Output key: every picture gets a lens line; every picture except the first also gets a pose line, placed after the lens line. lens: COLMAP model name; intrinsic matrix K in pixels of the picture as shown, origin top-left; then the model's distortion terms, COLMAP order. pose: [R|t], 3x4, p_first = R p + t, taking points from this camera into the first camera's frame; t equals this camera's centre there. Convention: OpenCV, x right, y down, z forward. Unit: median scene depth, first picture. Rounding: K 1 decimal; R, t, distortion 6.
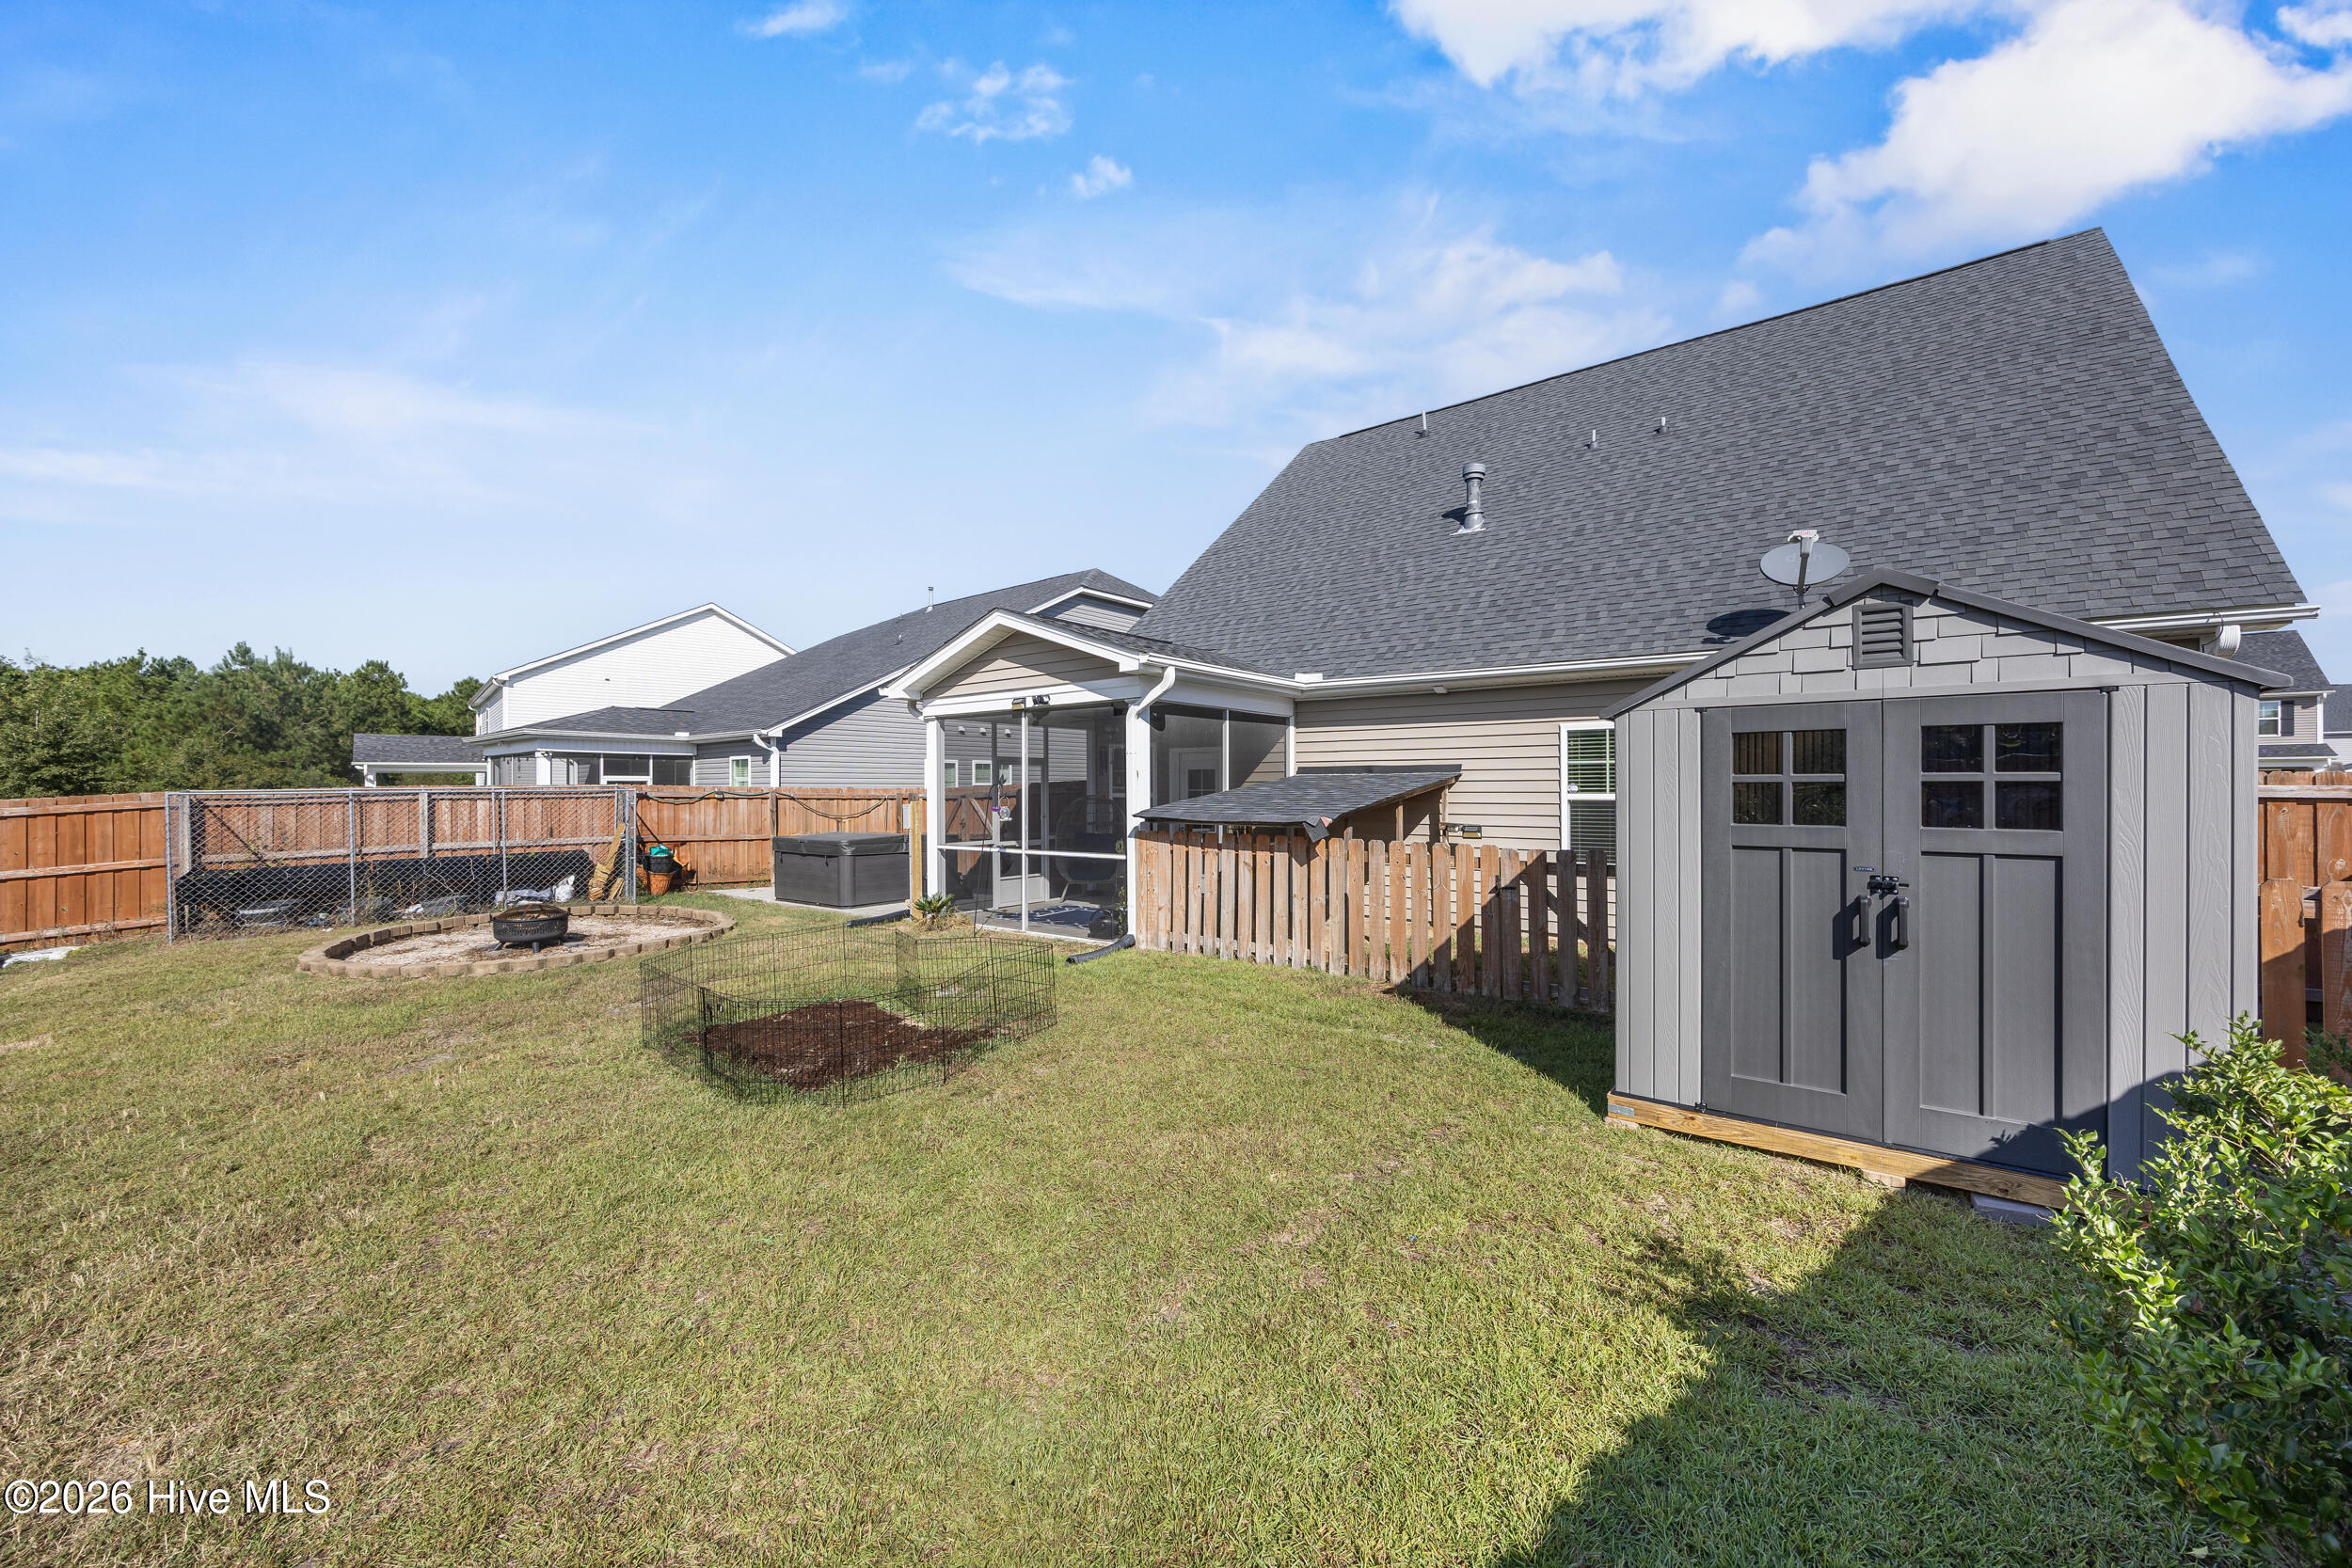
lens RADIAL K [[893.9, 0, 1170.3], [0, 893.9, 786.3], [0, 0, 1]] dist [-0.000622, -0.000049]
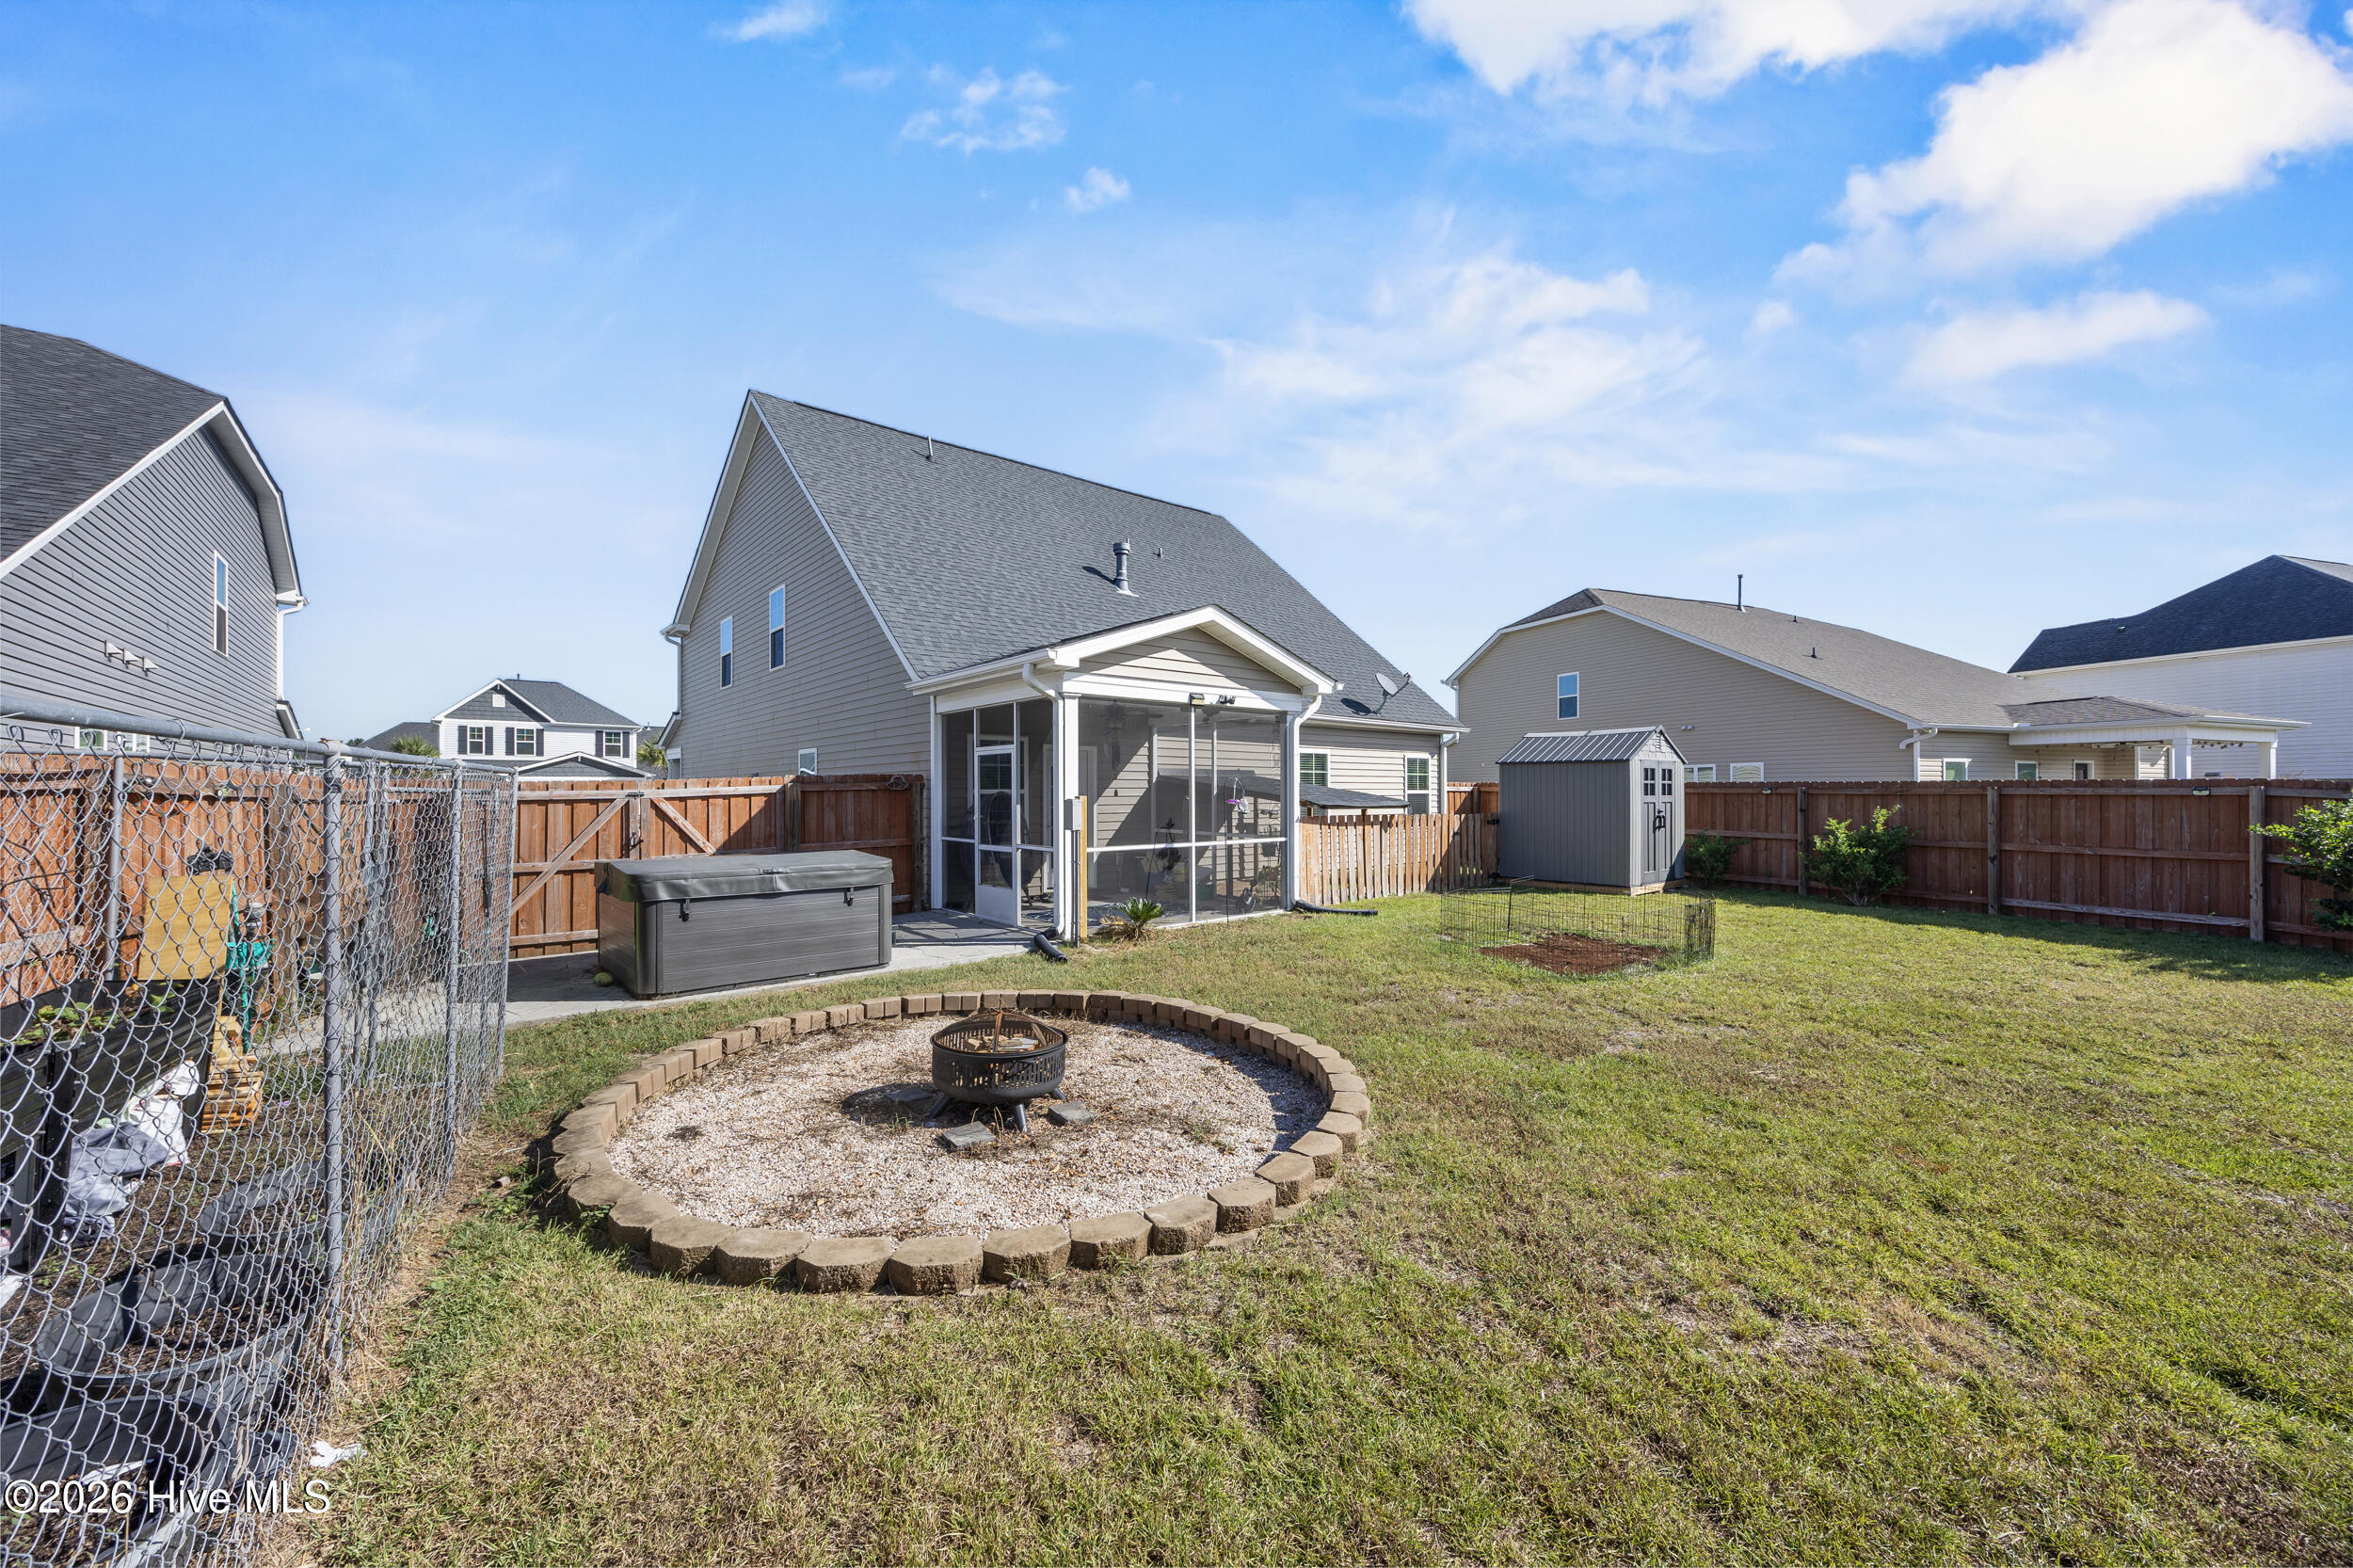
lens RADIAL K [[901.0, 0, 1172.1], [0, 901.0, 789.3], [0, 0, 1]] dist [-0.001799, -0.000012]
pose [[0.192458, 0.007517, 0.981276, -1.319922], [-0.001841, 0.999972, -0.007299, 0.019997], [-0.981304, -0.000402, 0.192466, 0.926388]]
